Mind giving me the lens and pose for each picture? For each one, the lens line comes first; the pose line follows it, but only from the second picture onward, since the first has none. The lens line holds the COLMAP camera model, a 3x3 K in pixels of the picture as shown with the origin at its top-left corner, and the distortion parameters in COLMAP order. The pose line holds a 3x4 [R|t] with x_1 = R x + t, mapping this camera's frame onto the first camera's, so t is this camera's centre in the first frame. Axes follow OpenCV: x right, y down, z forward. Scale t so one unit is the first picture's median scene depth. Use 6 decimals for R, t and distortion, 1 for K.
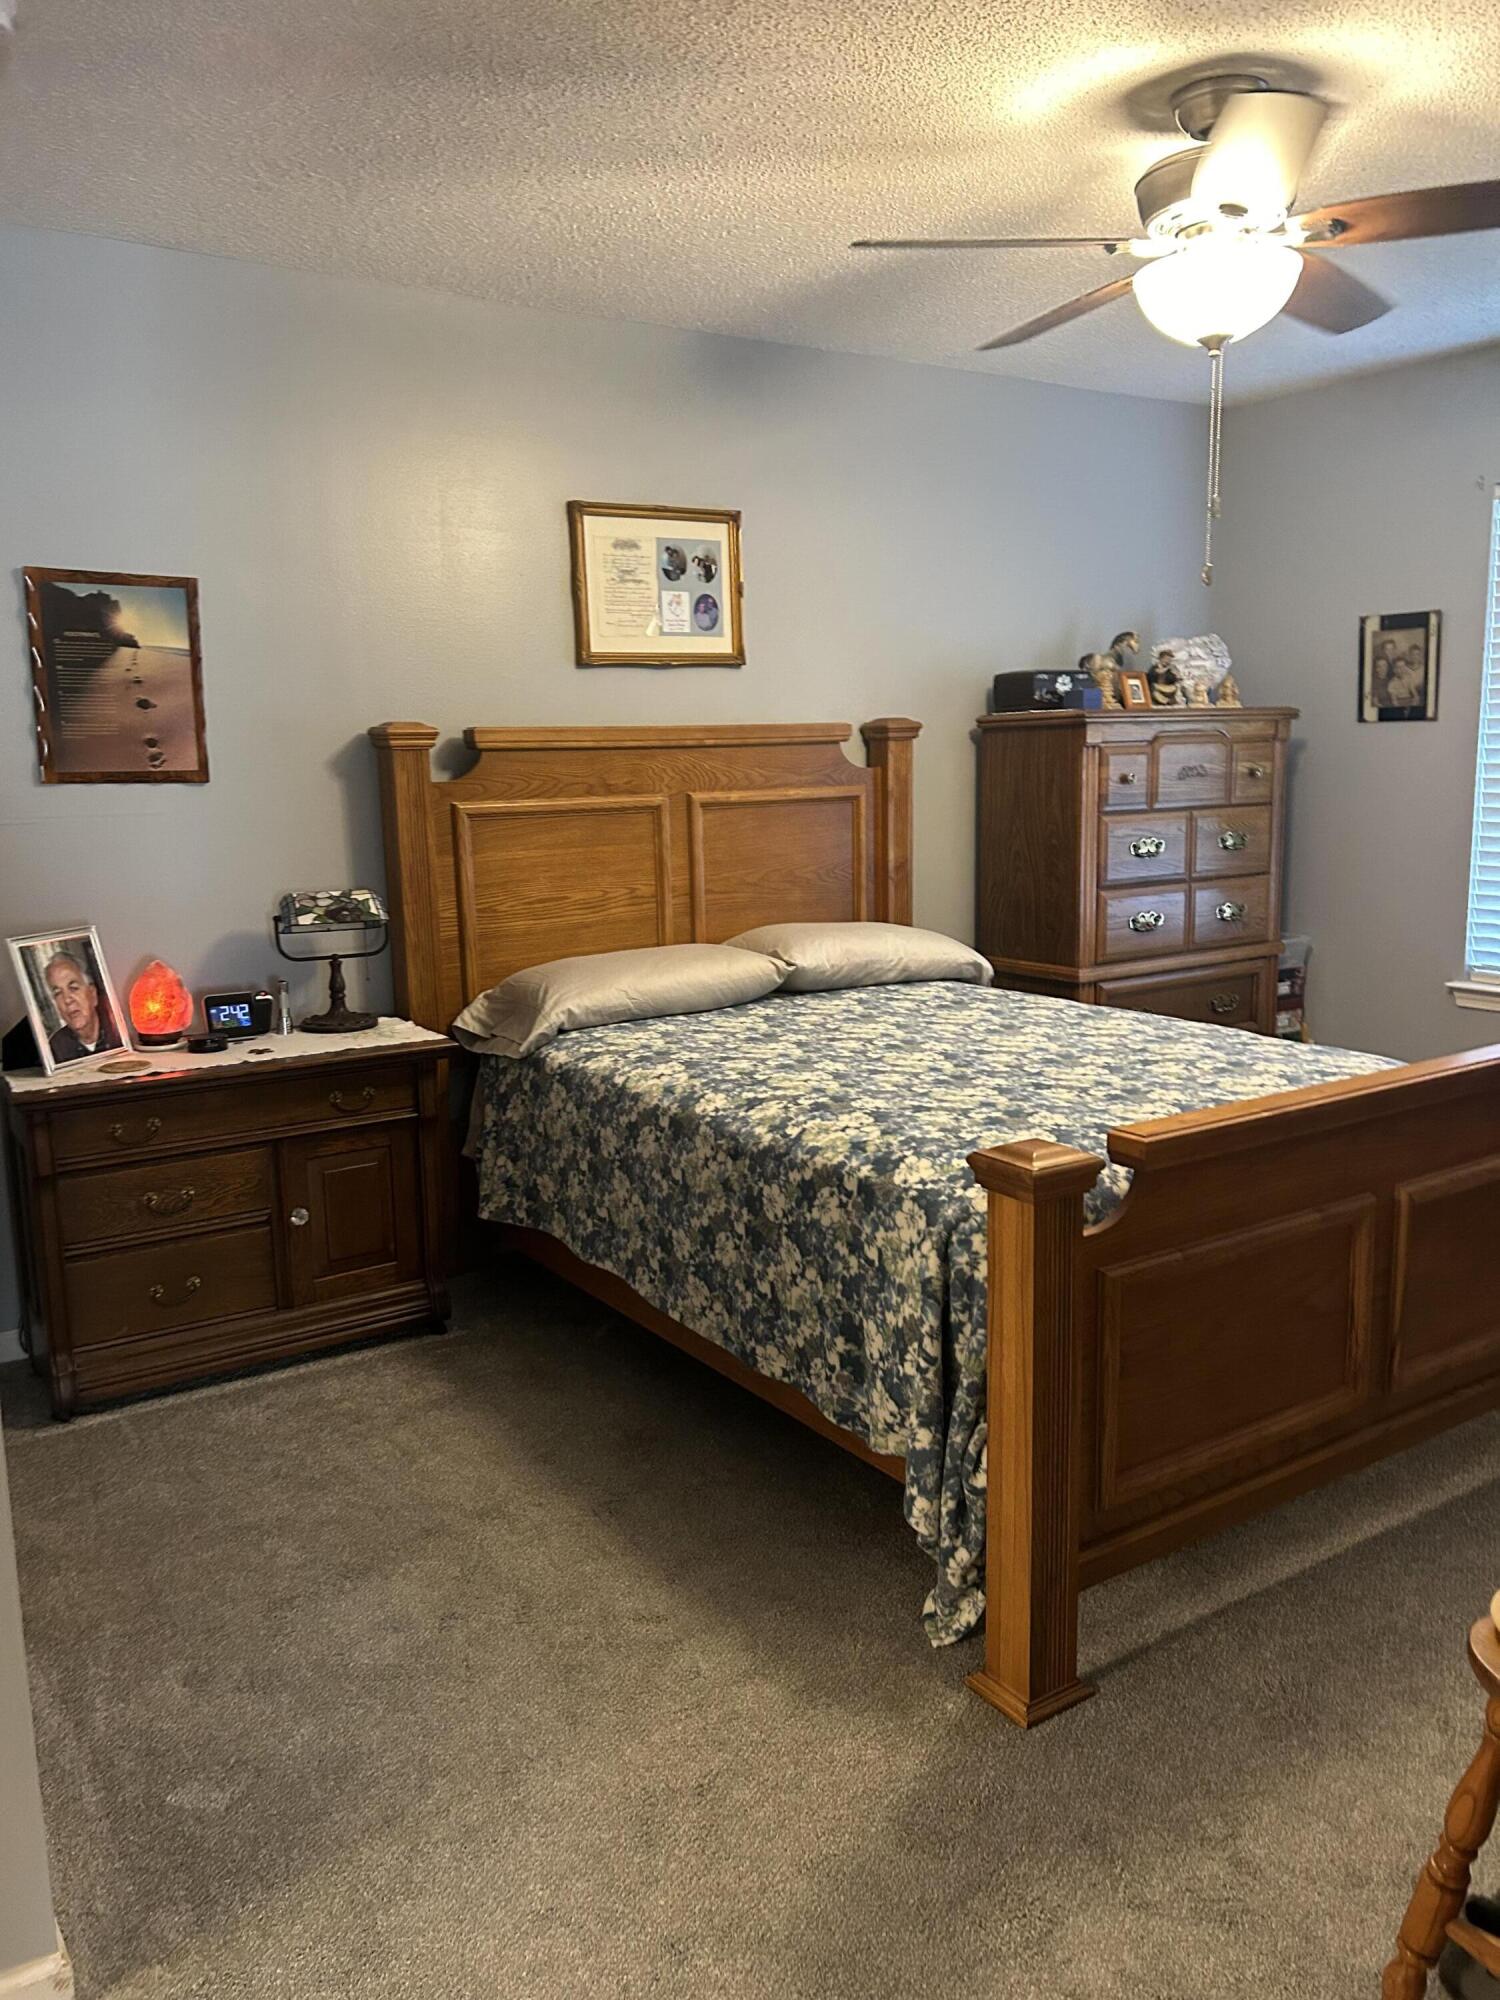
lens RADIAL K [[1493.0, 0, 752.0], [0, 1493.0, 1012.0], [0, 0, 1]] dist [0.005088, -0.010052]
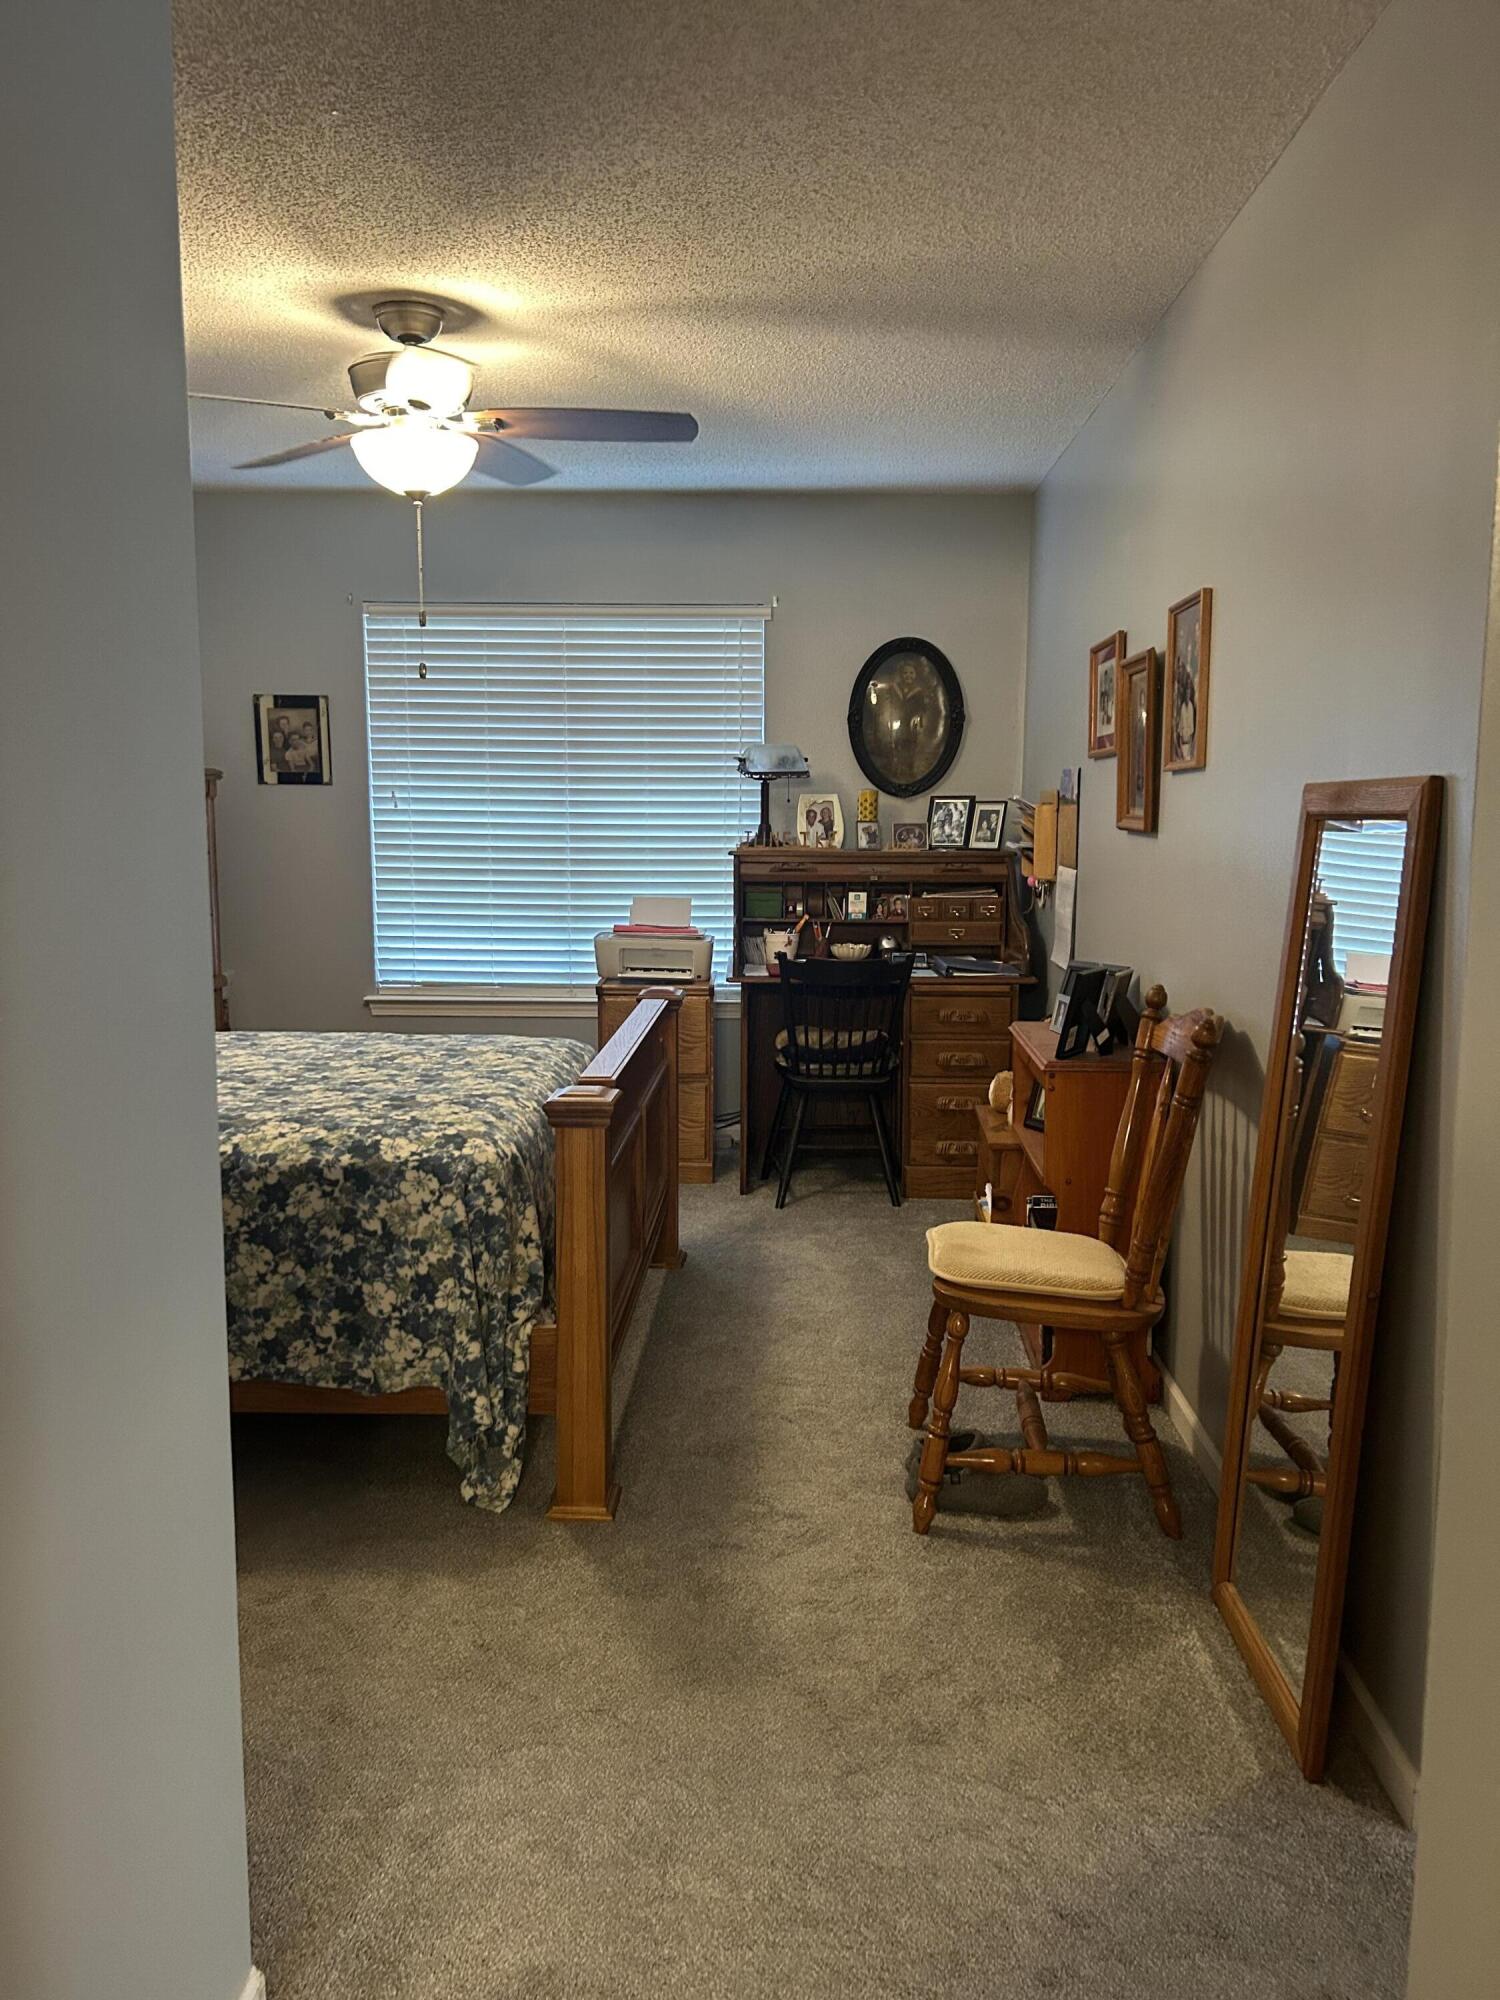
lens RADIAL K [[1493.0, 0, 753.6], [0, 1493.0, 988.7], [0, 0, 1]] dist [0.005088, -0.010052]
pose [[0.580596, -0.084107, 0.809836, -0.665530], [0.127847, 0.991729, 0.011341, 0.000980], [-0.804092, 0.096951, 0.586547, 0.043908]]
